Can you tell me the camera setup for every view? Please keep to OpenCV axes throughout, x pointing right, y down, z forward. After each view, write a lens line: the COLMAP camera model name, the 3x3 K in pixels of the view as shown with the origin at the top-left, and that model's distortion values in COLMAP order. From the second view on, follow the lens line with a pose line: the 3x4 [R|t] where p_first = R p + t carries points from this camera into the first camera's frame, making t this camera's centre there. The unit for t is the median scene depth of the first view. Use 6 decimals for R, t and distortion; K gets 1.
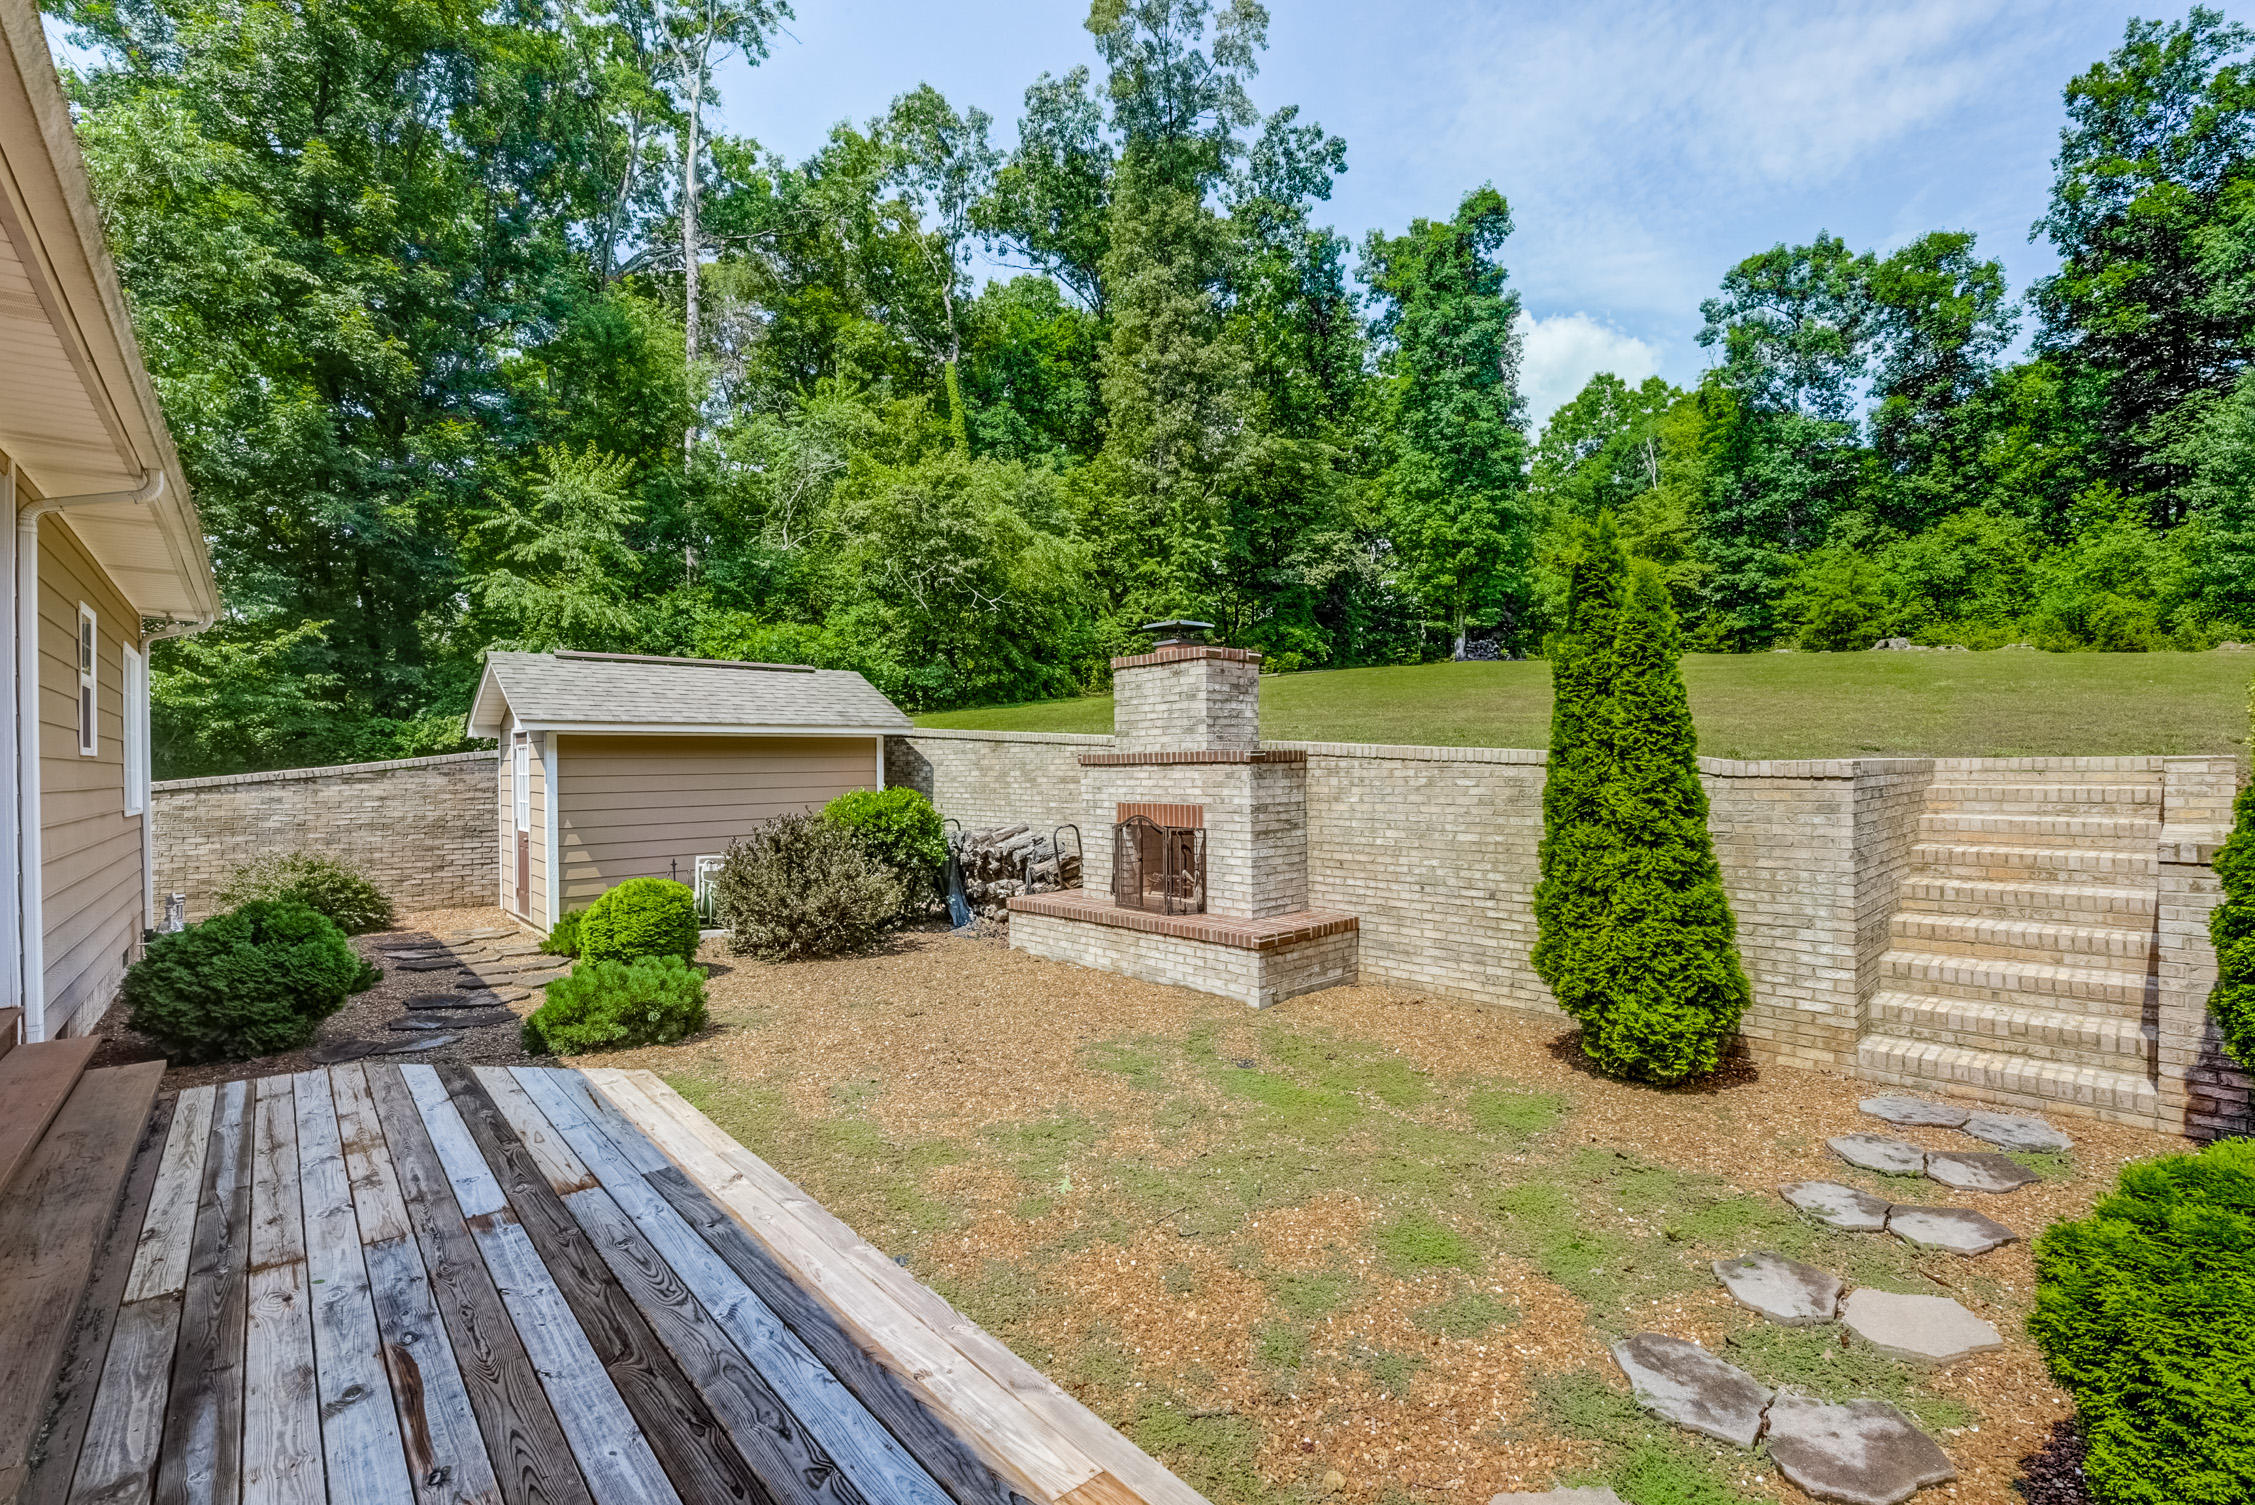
lens RADIAL K [[961.0, 0, 1133.6], [0, 961.0, 764.0], [0, 0, 1]] dist [0.000026, -0.000323]
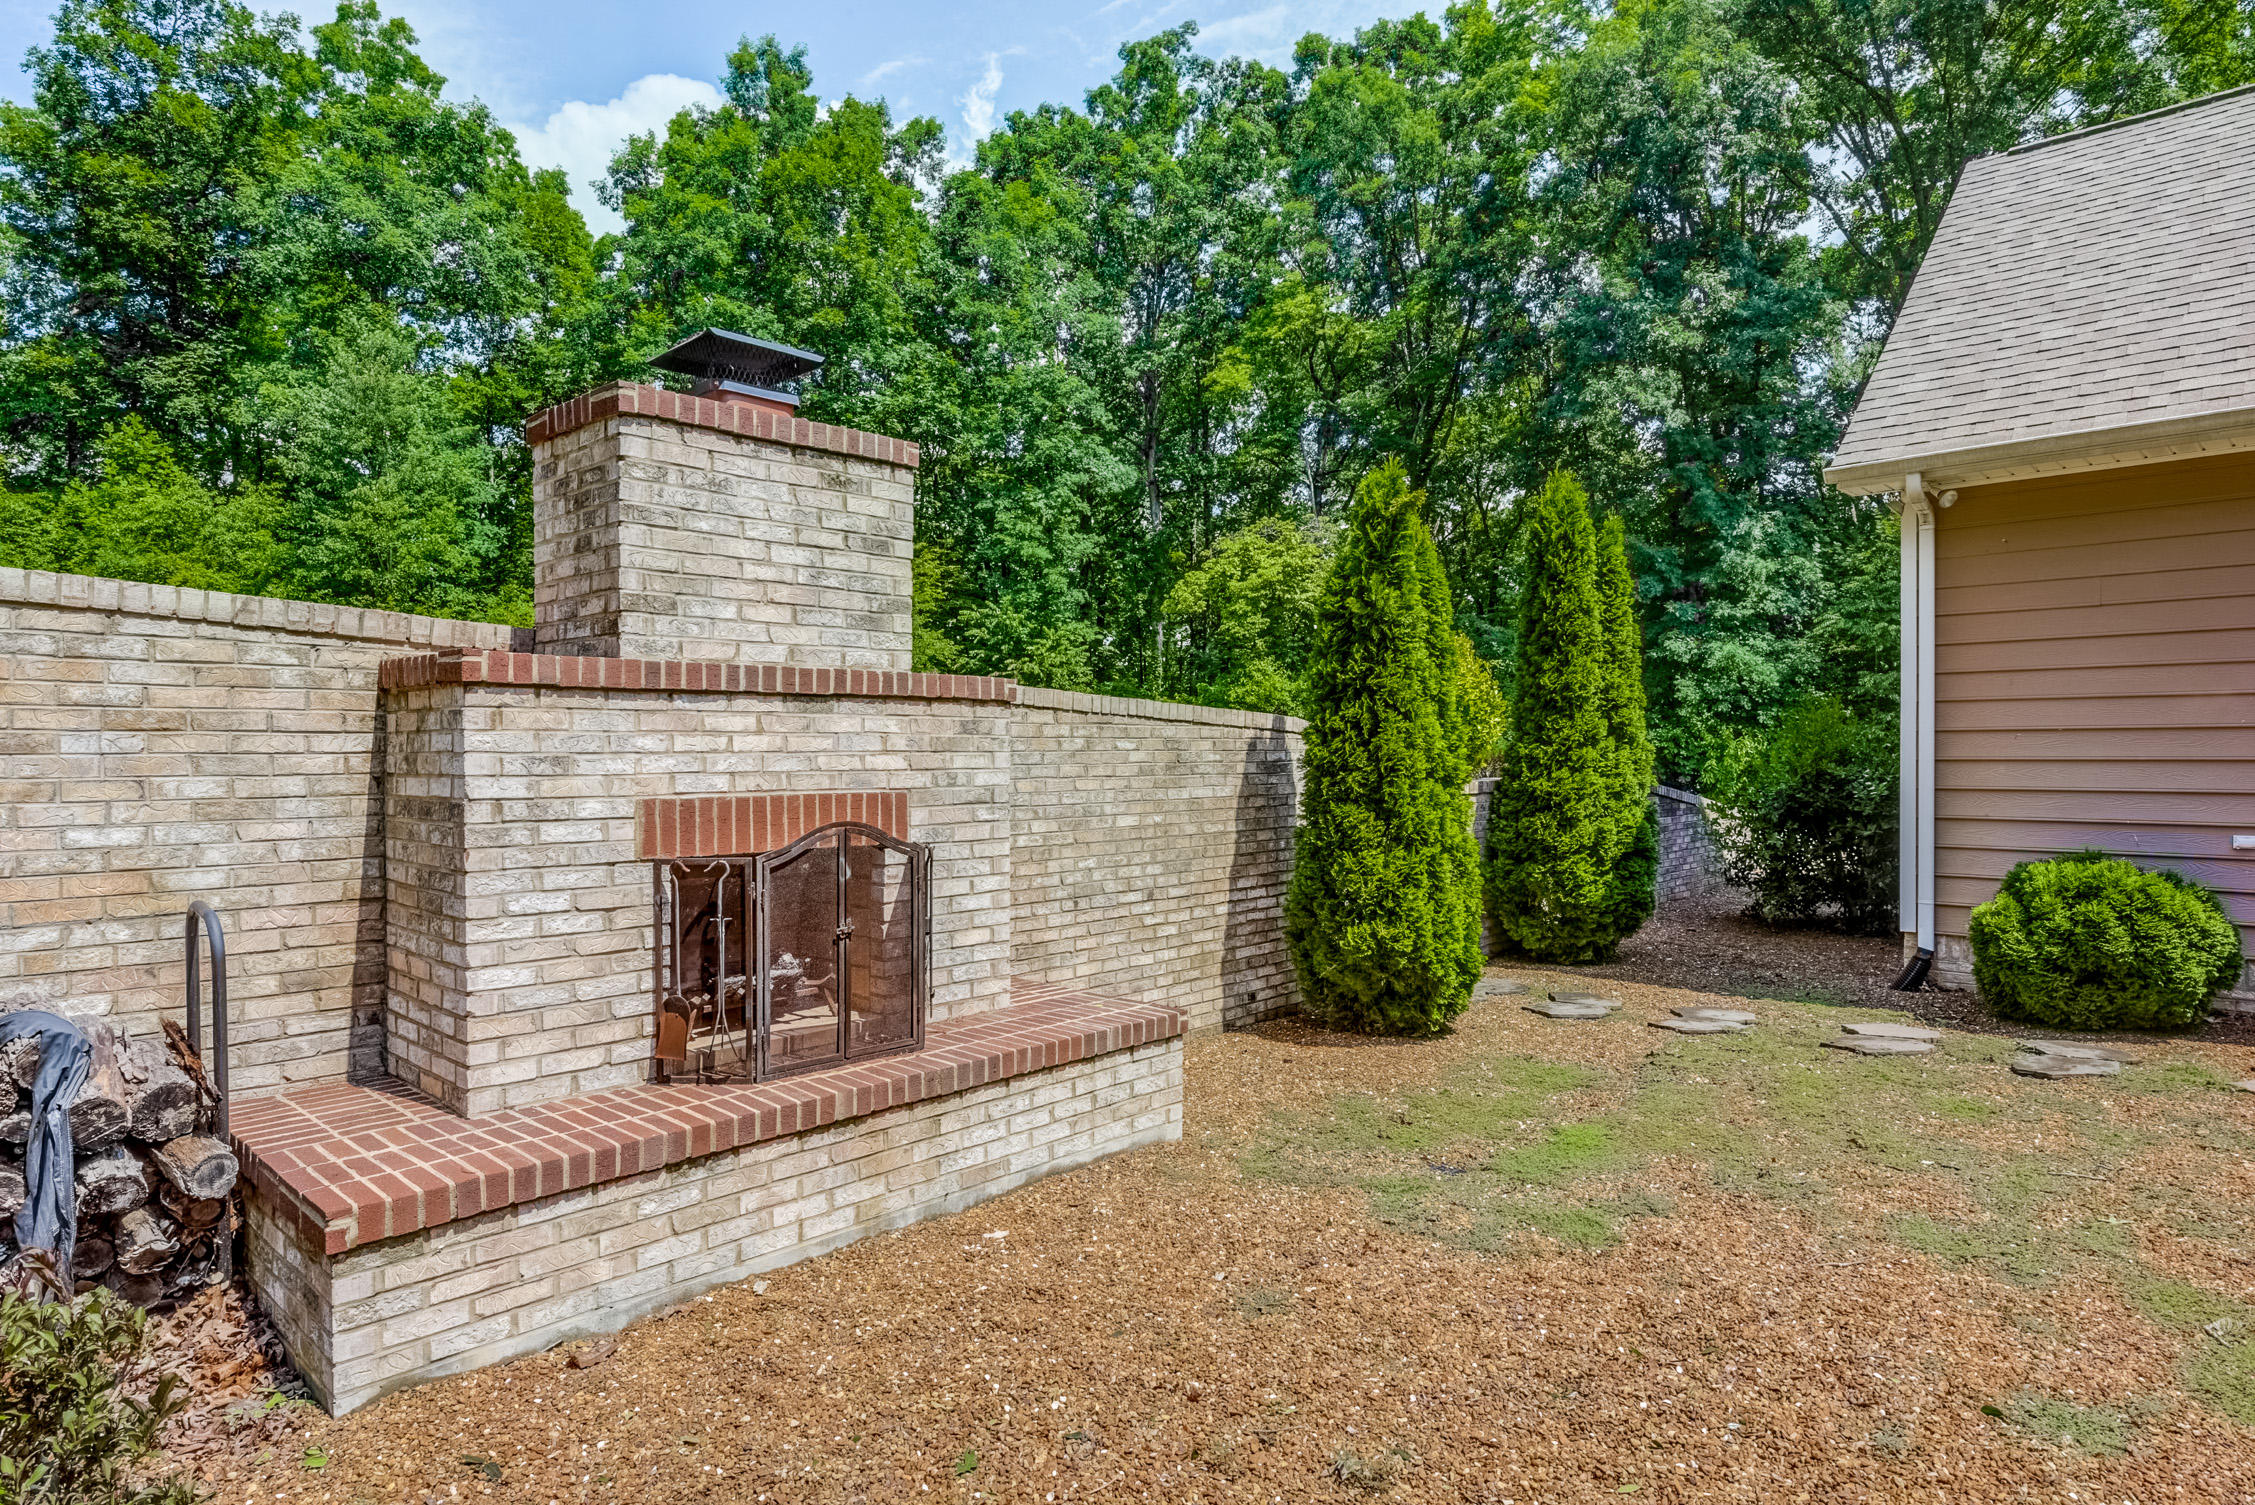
lens RADIAL K [[1244.2, 0, 1127.5], [0, 1244.2, 752.5], [0, 0, 1]] dist [0.000278, -0.000144]
pose [[-0.046640, 0.011245, 0.998848, -0.811396], [0.003830, 0.999931, -0.011079, 0.048625], [-0.998904, 0.003308, -0.046680, 1.442402]]
